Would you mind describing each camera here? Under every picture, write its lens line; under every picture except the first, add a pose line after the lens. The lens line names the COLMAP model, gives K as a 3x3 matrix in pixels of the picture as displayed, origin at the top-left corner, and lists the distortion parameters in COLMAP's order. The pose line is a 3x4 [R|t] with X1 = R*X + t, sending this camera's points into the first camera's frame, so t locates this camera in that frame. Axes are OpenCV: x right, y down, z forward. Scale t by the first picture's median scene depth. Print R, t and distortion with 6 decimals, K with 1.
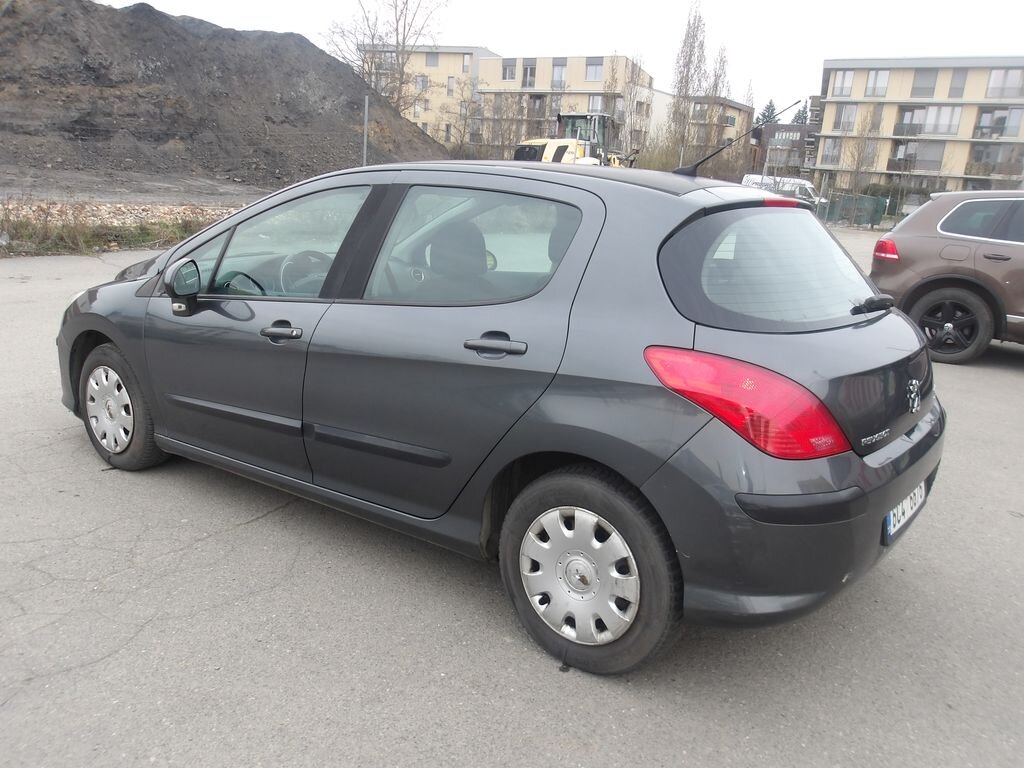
lens RADIAL K [[872.9, 0, 503.9], [0, 872.9, 386.2], [0, 0, 1]] dist [-0.003128, 0.023022]
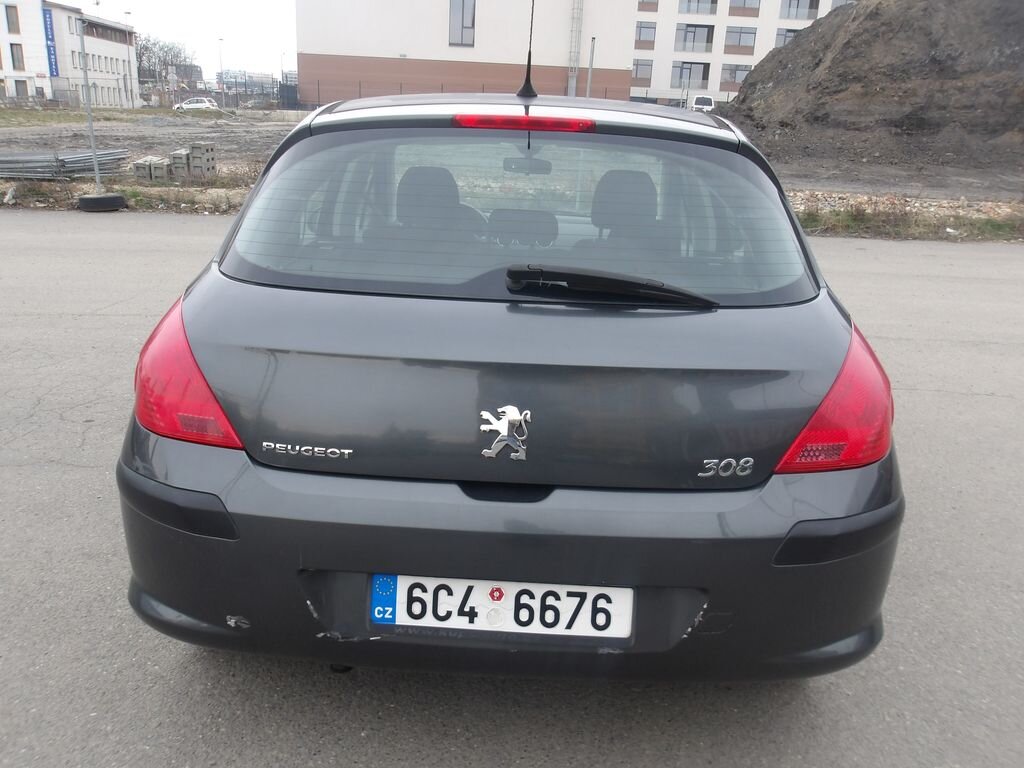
lens RADIAL K [[872.9, 0, 500.5], [0, 872.9, 380.7], [0, 0, 1]] dist [-0.003128, 0.023022]
pose [[0.586336, 0.193940, -0.786510, 0.077935], [-0.199239, 0.975619, 0.092039, -0.006669], [0.785184, 0.102738, 0.610681, 0.051965]]
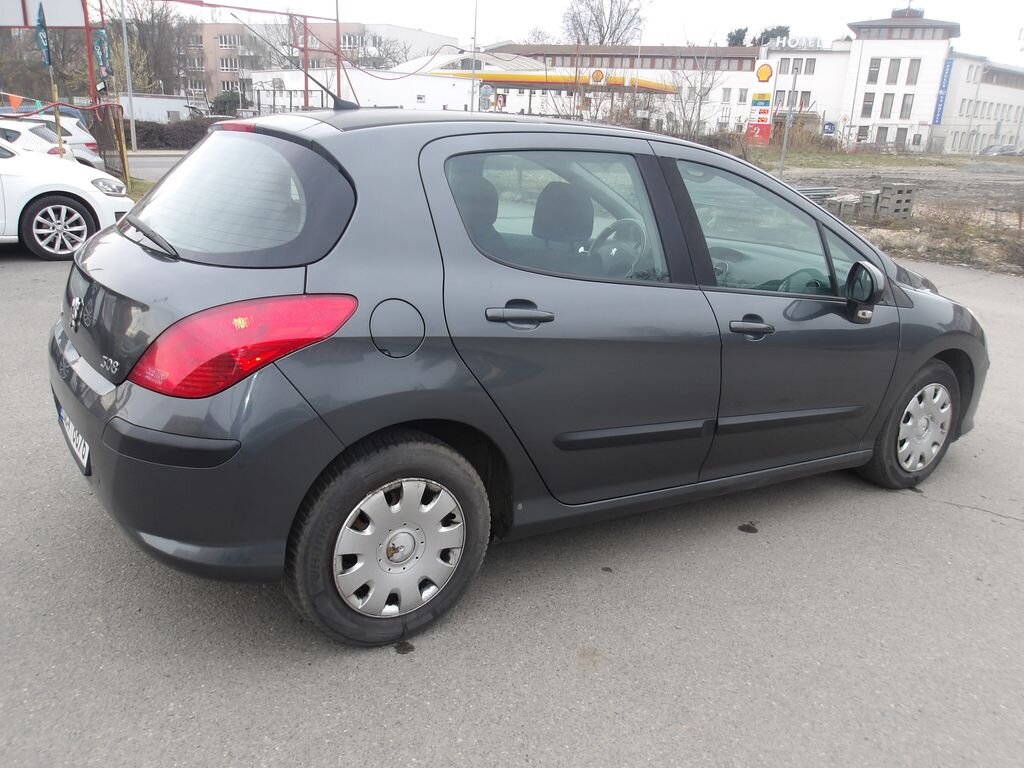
lens RADIAL K [[872.9, 0, 504.3], [0, 872.9, 381.9], [0, 0, 1]] dist [-0.003128, 0.023022]
pose [[-0.309926, 0.193307, -0.930902, 0.102466], [-0.301728, 0.908502, 0.289110, -0.028187], [0.901613, 0.370482, -0.223242, 0.138526]]
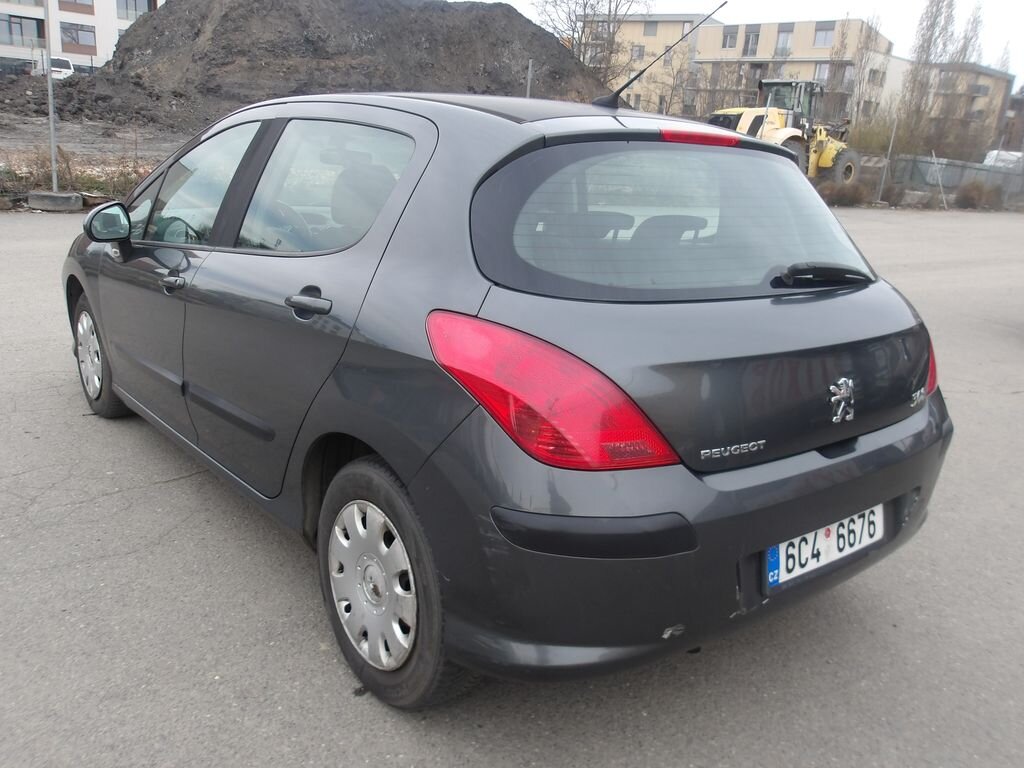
lens RADIAL K [[872.9, 0, 502.0], [0, 872.9, 387.2], [0, 0, 1]] dist [-0.003128, 0.023022]
pose [[0.970203, 0.074346, -0.230603, 0.030055], [-0.067623, 0.997027, 0.036934, -0.000667], [0.232664, -0.020239, 0.972347, 0.017816]]
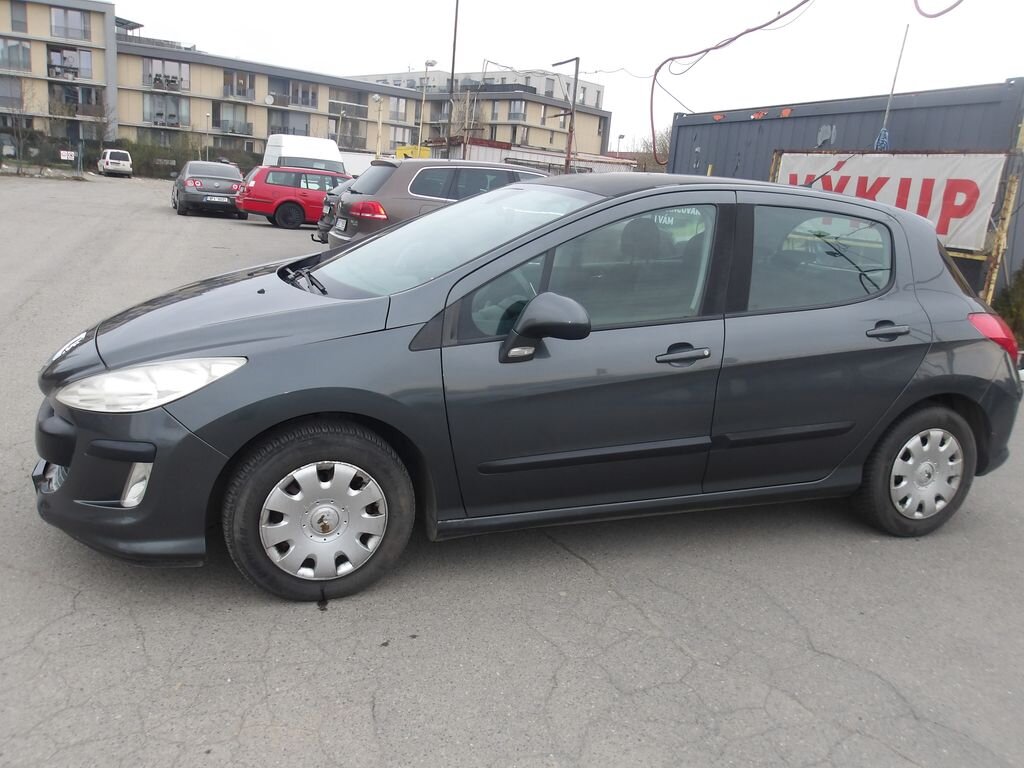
lens RADIAL K [[872.9, 0, 514.9], [0, 872.9, 385.6], [0, 0, 1]] dist [-0.003128, 0.023022]
pose [[0.534906, -0.212752, 0.817687, -0.114767], [0.156503, 0.975980, 0.151558, -0.020393], [-0.830290, 0.046901, 0.555354, 0.059247]]
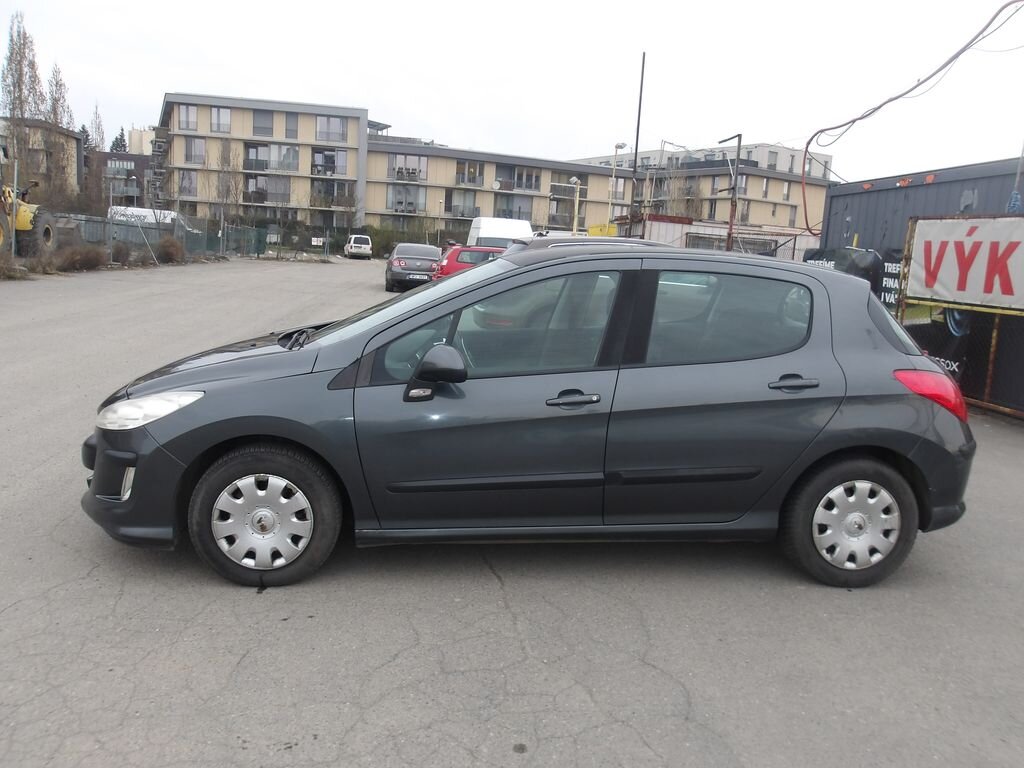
lens RADIAL K [[872.9, 0, 513.7], [0, 872.9, 384.1], [0, 0, 1]] dist [-0.003128, 0.023022]
pose [[0.734228, -0.132597, 0.665828, -0.104806], [0.154173, 0.987684, 0.026682, -0.012363], [-0.661165, 0.083062, 0.745628, 0.019005]]
